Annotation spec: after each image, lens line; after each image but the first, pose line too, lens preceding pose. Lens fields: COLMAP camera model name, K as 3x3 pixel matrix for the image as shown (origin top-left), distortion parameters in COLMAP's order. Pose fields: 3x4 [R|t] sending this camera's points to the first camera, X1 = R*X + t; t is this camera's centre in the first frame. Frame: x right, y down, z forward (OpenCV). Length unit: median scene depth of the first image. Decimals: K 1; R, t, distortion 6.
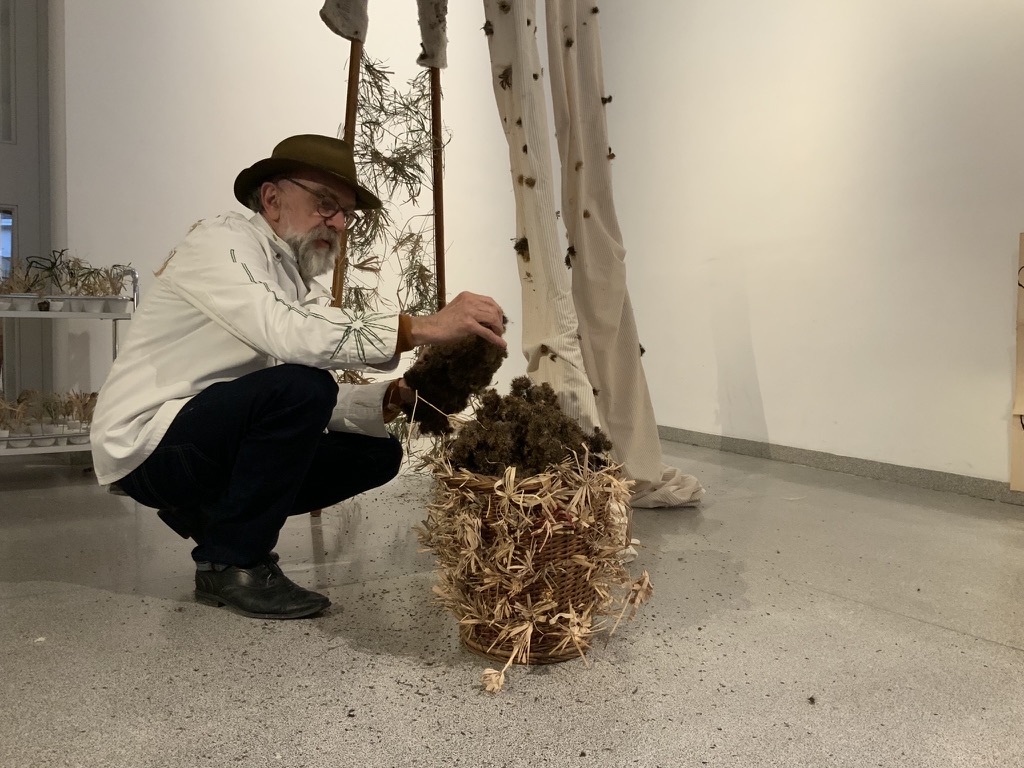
lens RADIAL K [[837.6, 0, 510.7], [0, 837.6, 387.8], [0, 0, 1]] dist [0.082585, -0.124754]
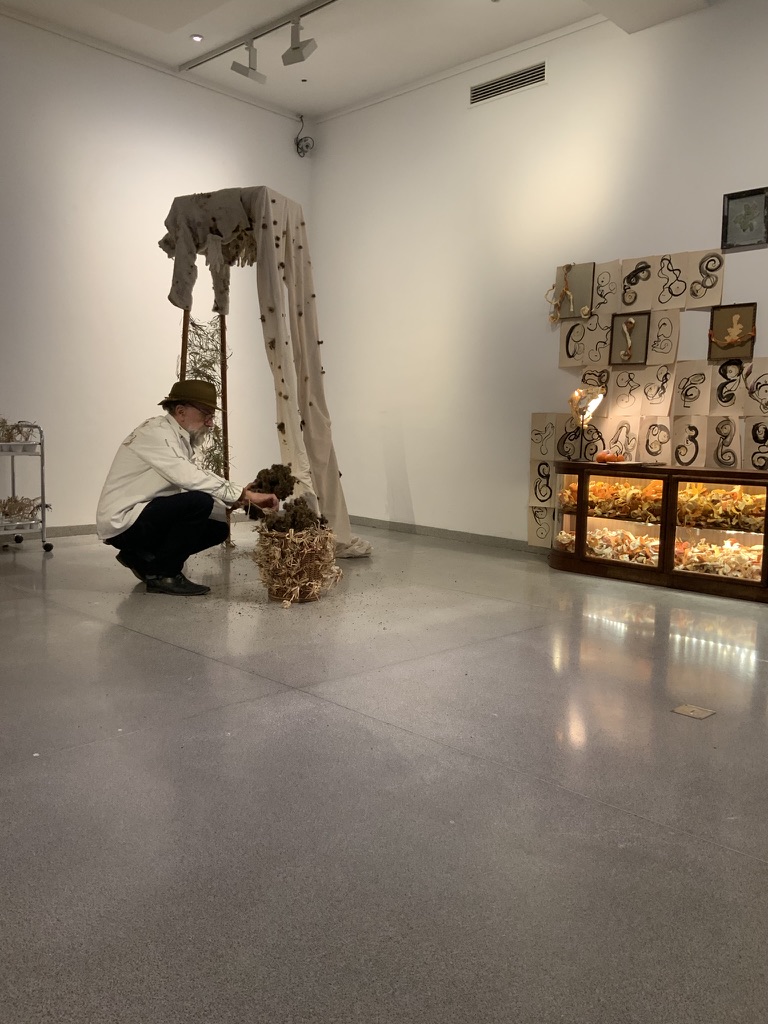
lens RADIAL K [[837.6, 0, 380.7], [0, 837.6, 518.5], [0, 0, 1]] dist [0.082585, -0.124754]
pose [[0.980323, -0.013322, 0.196950, -0.153973], [0.004709, 0.999014, 0.044135, -0.035462], [-0.197344, -0.042340, 0.979420, -1.053445]]
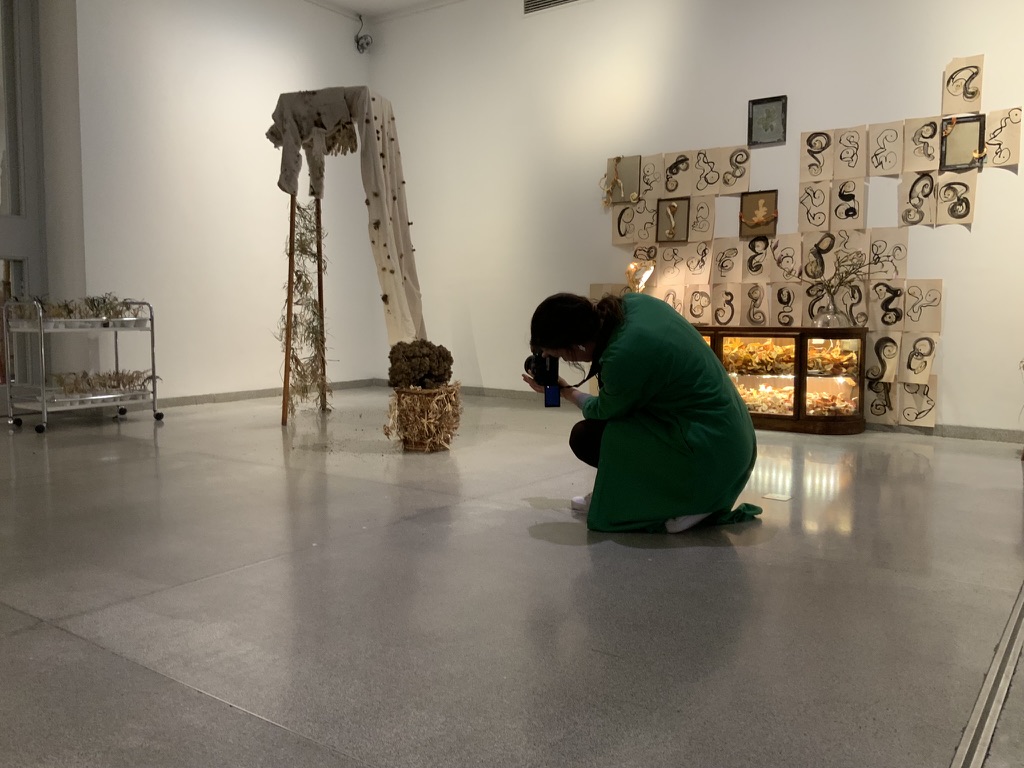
lens RADIAL K [[837.6, 0, 504.6], [0, 837.6, 394.2], [0, 0, 1]] dist [0.082585, -0.124754]
pose [[0.936662, -0.046643, 0.347115, -0.497633], [0.034983, 0.998596, 0.039787, 0.013363], [-0.348483, -0.025124, 0.936978, -1.278330]]
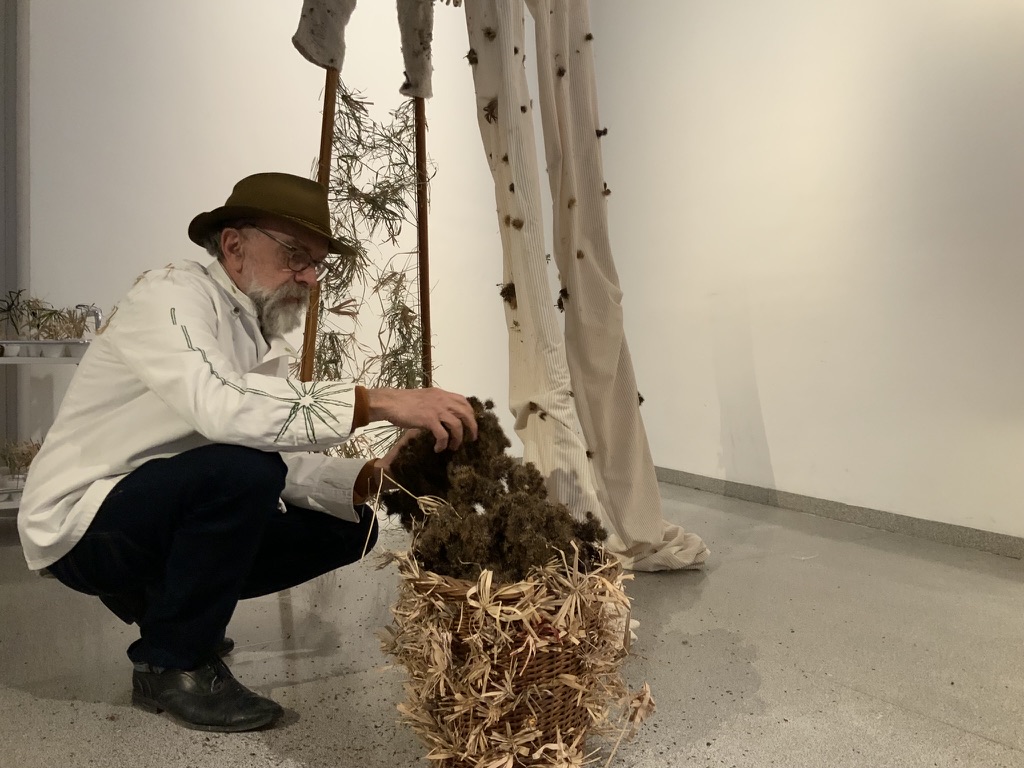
lens RADIAL K [[837.6, 0, 511.0], [0, 837.6, 388.9], [0, 0, 1]] dist [0.082585, -0.124754]
pose [[0.999999, -0.000201, 0.001665, 0.014288], [0.000239, 0.999728, -0.023325, -0.042567], [-0.001660, 0.023326, 0.999727, 0.089229]]
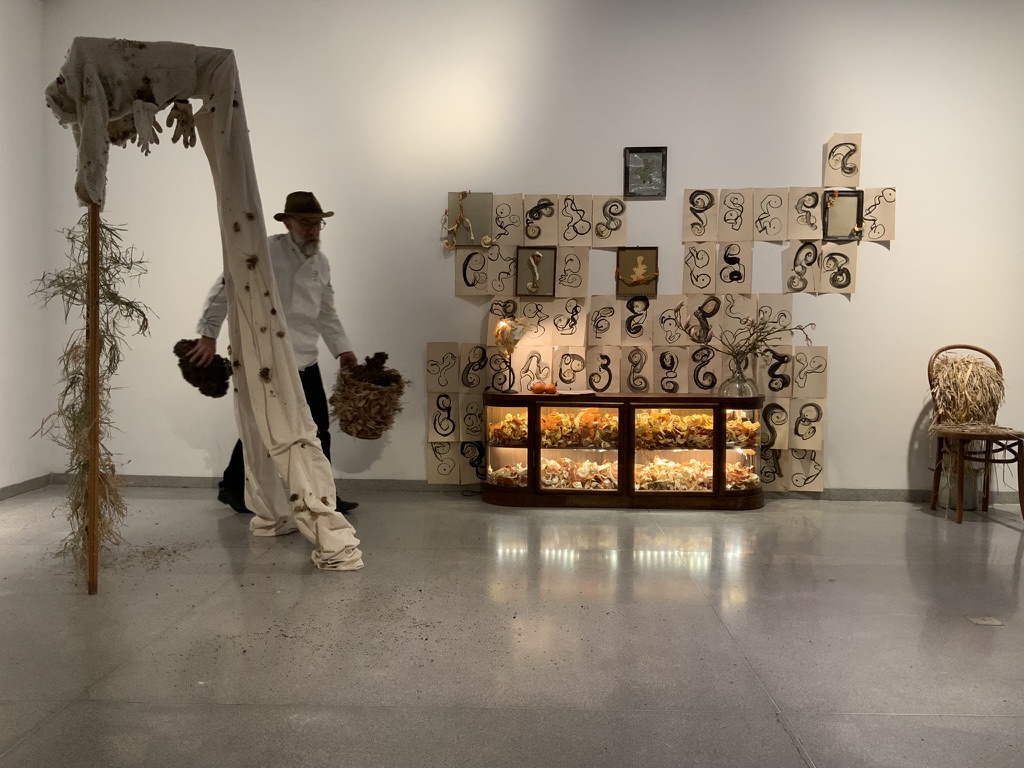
lens RADIAL K [[837.6, 0, 497.8], [0, 837.6, 388.3], [0, 0, 1]] dist [0.082585, -0.124754]
pose [[0.587485, -0.057562, 0.807185, -0.975128], [0.061143, 0.997773, 0.026651, -0.158027], [-0.806922, 0.033697, 0.589696, -0.228724]]
